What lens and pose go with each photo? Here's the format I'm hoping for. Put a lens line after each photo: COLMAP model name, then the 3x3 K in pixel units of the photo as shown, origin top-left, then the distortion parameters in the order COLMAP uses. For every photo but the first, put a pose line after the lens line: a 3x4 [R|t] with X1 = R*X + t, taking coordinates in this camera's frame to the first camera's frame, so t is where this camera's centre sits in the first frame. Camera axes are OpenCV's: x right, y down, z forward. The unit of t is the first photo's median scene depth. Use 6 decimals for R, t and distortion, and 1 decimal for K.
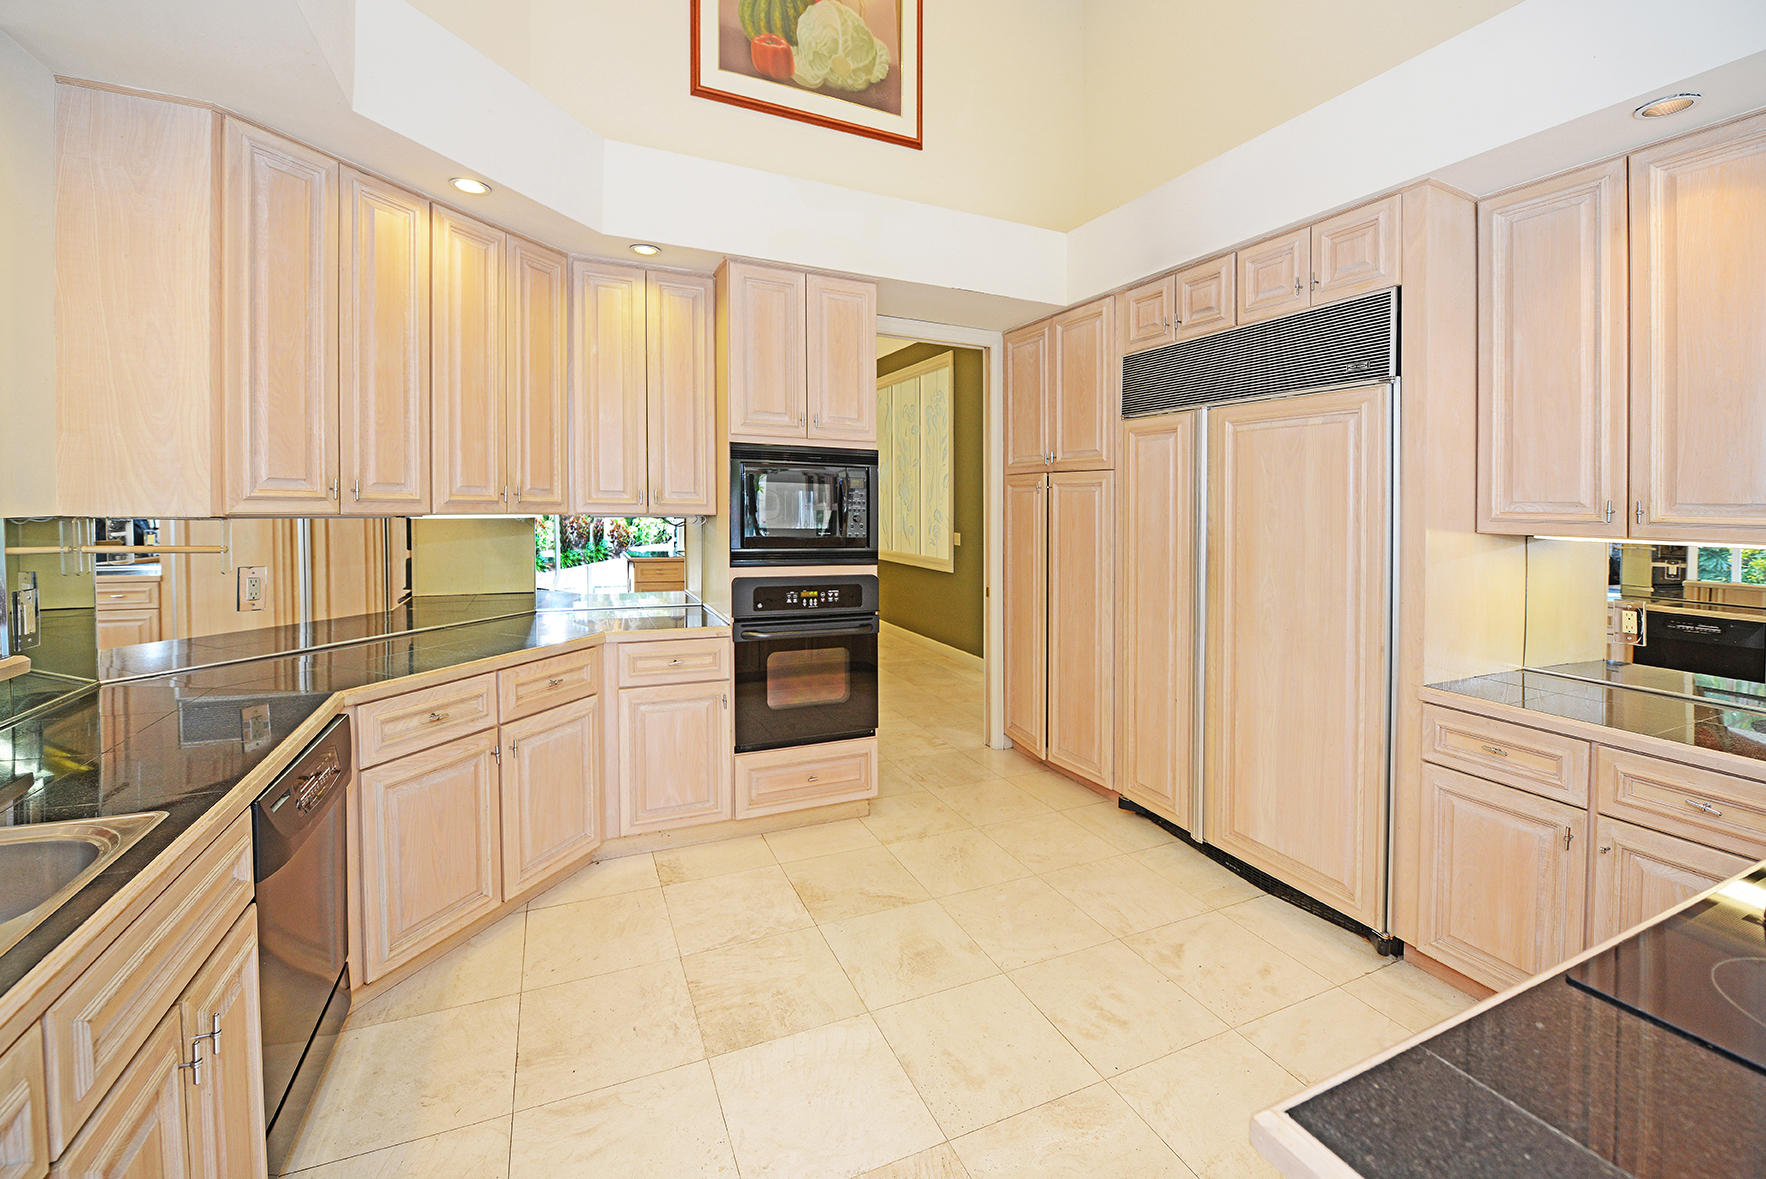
lens RADIAL K [[693.5, 0, 911.8], [0, 693.5, 581.1], [0, 0, 1]] dist [-0.032199, 0.000172]
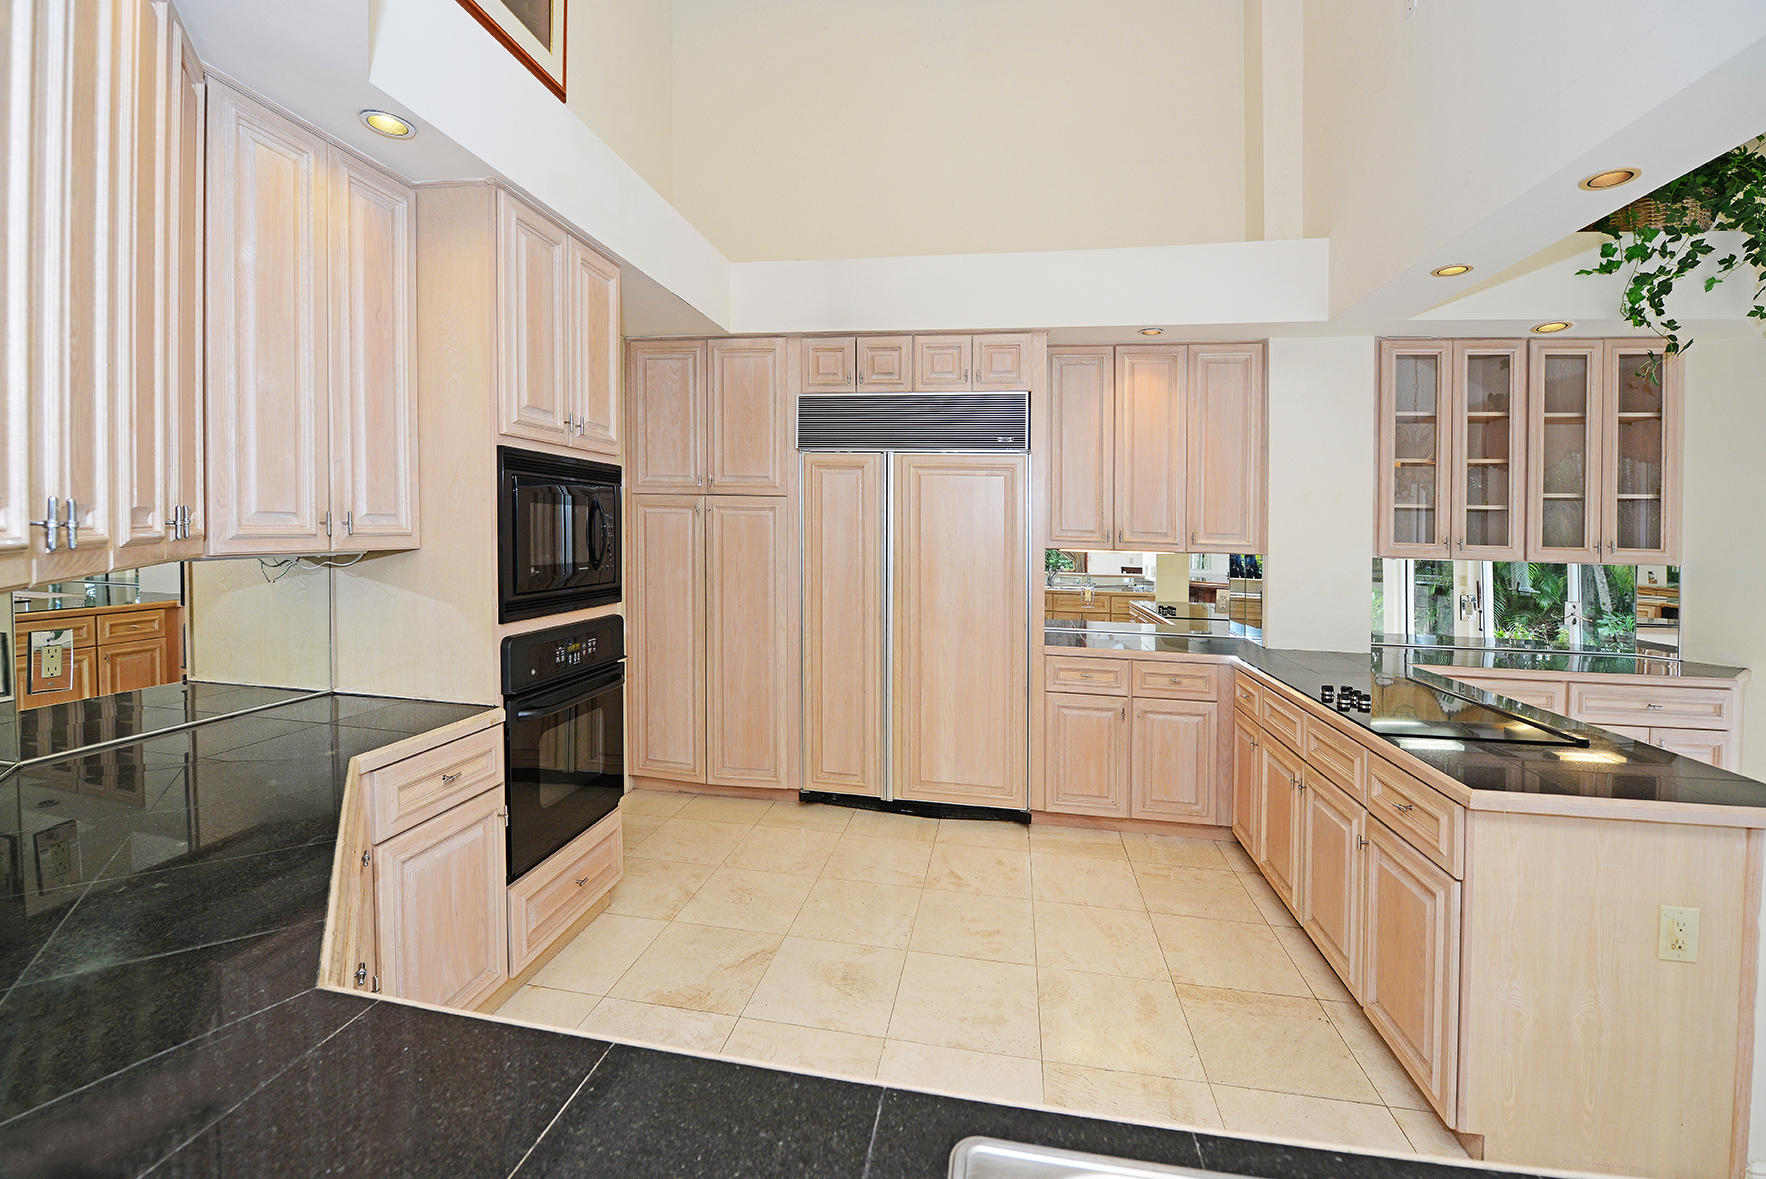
lens RADIAL K [[693.5, 0, 911.8], [0, 693.5, 581.1], [0, 0, 1]] dist [-0.032199, 0.000172]
pose [[0.564461, -0.067446, 0.822700, -0.583466], [0.071631, 0.996899, 0.032580, -0.055116], [-0.822346, 0.040540, 0.567542, 0.255580]]
